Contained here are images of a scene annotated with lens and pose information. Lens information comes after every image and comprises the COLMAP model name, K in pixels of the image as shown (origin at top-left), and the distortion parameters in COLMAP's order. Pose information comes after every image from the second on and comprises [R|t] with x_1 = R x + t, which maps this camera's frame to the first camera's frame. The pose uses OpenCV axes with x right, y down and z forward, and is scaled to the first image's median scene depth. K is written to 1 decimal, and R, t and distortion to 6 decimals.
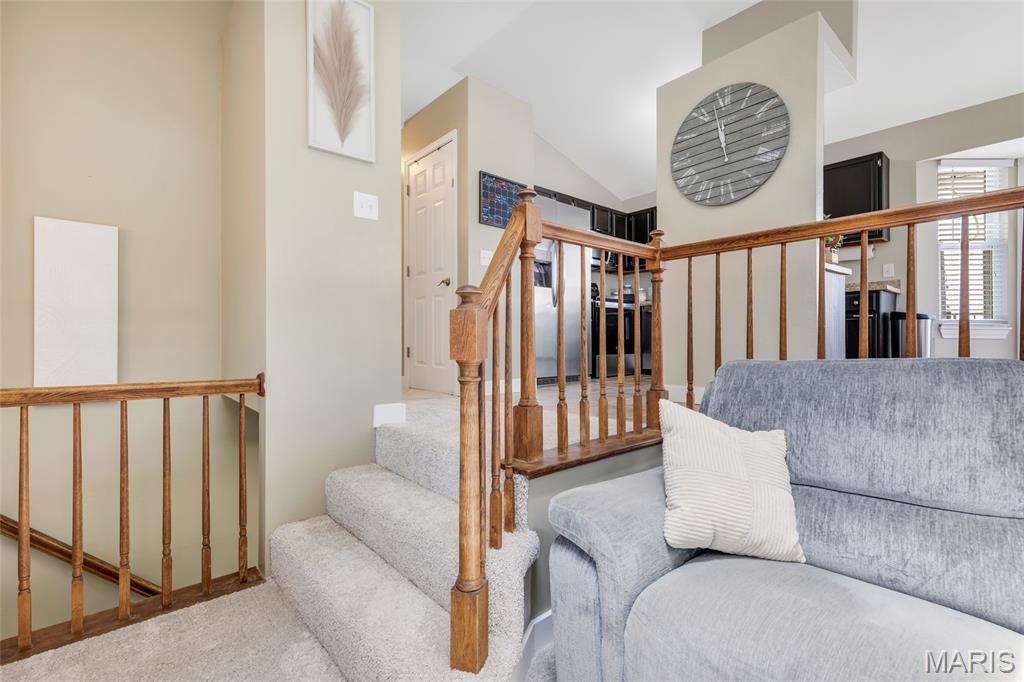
lens RADIAL K [[457.7, 0, 512.1], [0, 457.7, 338.8], [0, 0, 1]] dist [0.001549, -0.000026]
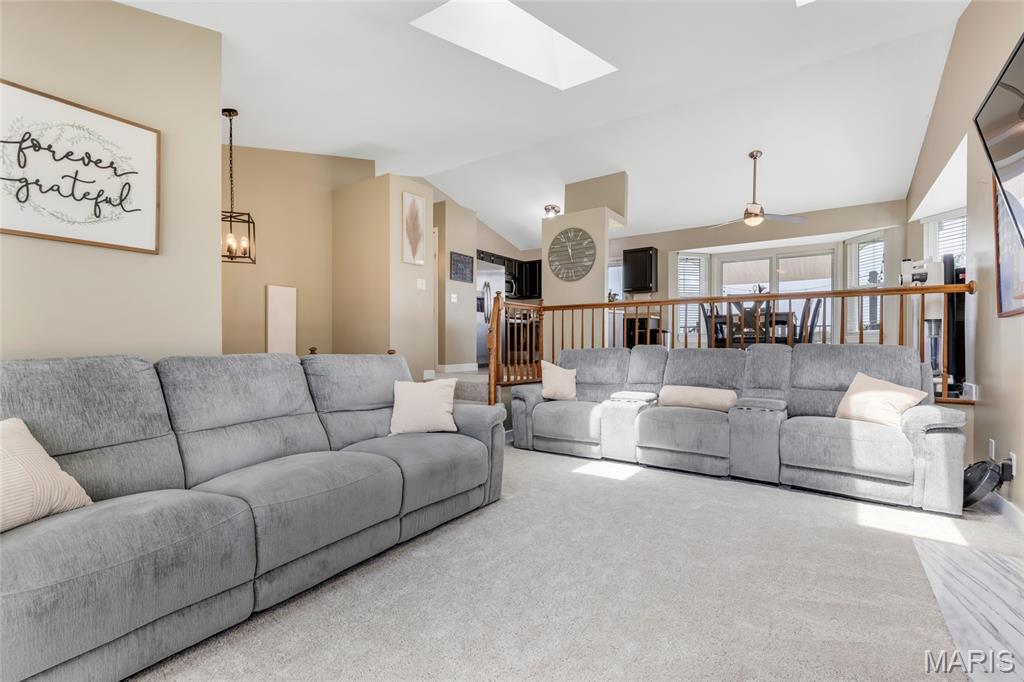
lens RADIAL K [[456.7, 0, 511.0], [0, 456.7, 344.7], [0, 0, 1]] dist [0.002868, -0.000025]
pose [[0.972772, 0.001551, 0.231759, -0.347323], [-0.003422, 0.999965, 0.007669, -0.003228], [-0.231739, -0.008254, 0.972743, -1.144072]]
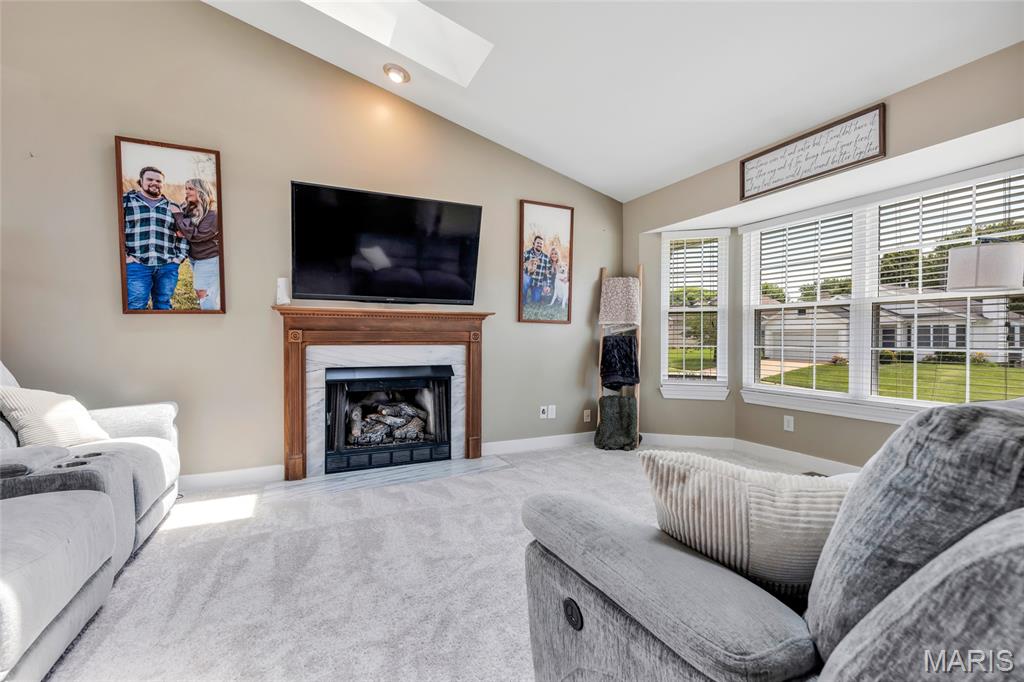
lens RADIAL K [[452.5, 0, 514.2], [0, 452.5, 343.6], [0, 0, 1]] dist [0.004557, 0.000210]
pose [[-0.964293, -0.002745, 0.264823, -0.210907], [-0.001193, 0.999981, 0.006024, 0.003191], [-0.264835, 0.005493, -0.964278, 0.391407]]
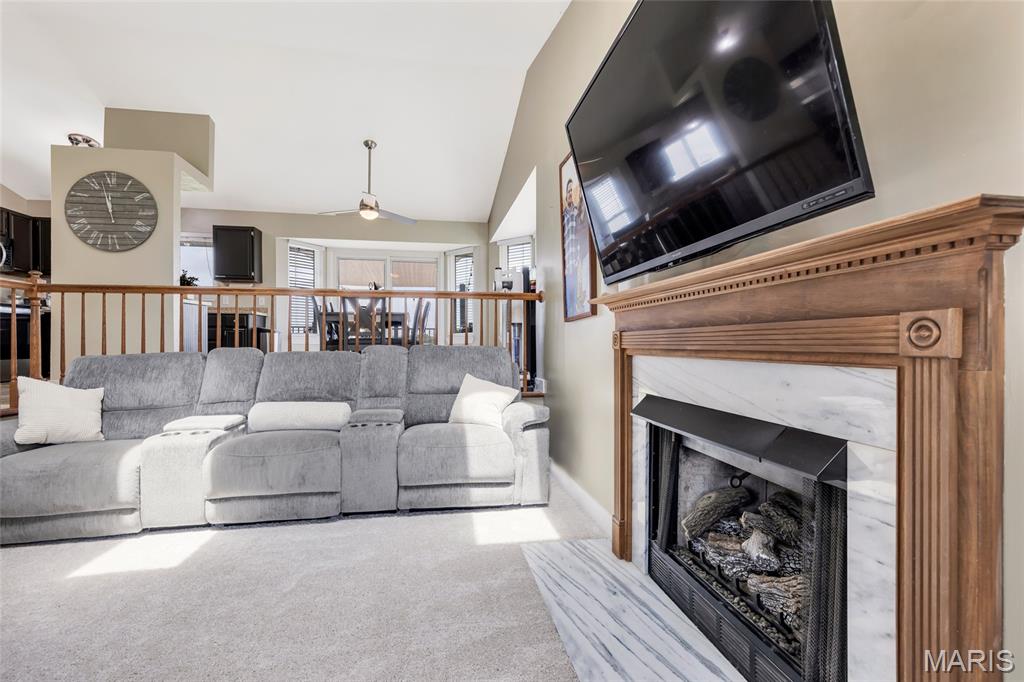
lens RADIAL K [[452.5, 0, 514.2], [0, 452.5, 343.6], [0, 0, 1]] dist [0.004557, 0.000210]
pose [[0.516019, 0.001176, 0.856576, -0.118337], [-0.001708, 0.999998, -0.000344, -0.003001], [-0.856575, -0.001286, 0.516020, -0.890792]]
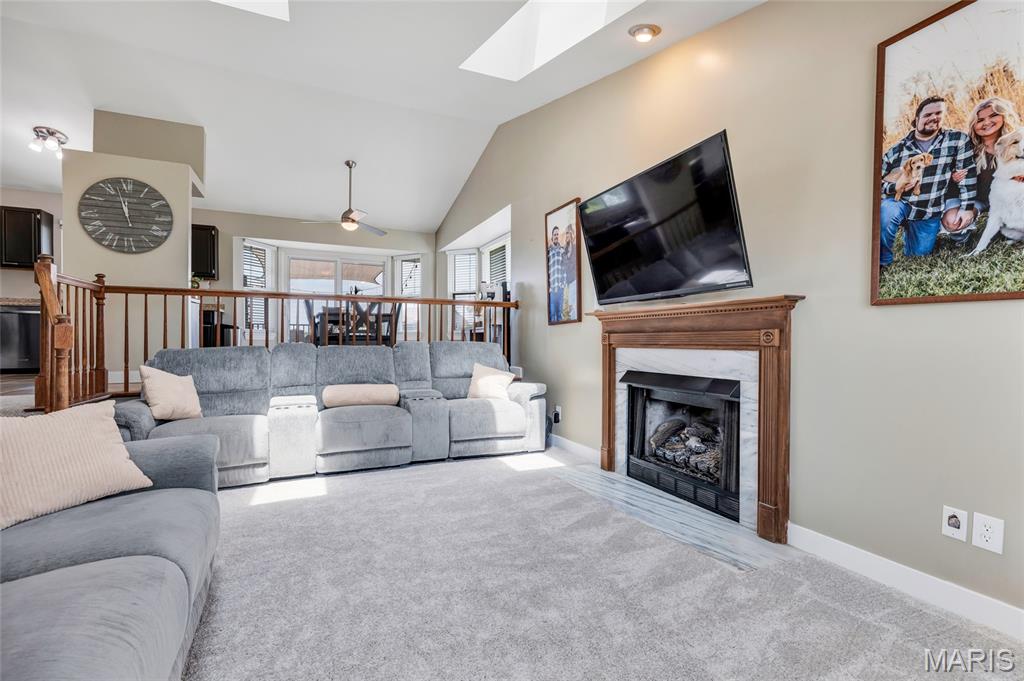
lens RADIAL K [[456.7, 0, 511.0], [0, 456.7, 344.2], [0, 0, 1]] dist [0.002868, -0.000025]
pose [[0.289351, -0.004737, 0.957211, -0.694263], [-0.006018, 0.999959, 0.006768, -0.000798], [-0.957204, -0.007719, 0.289311, -0.750784]]
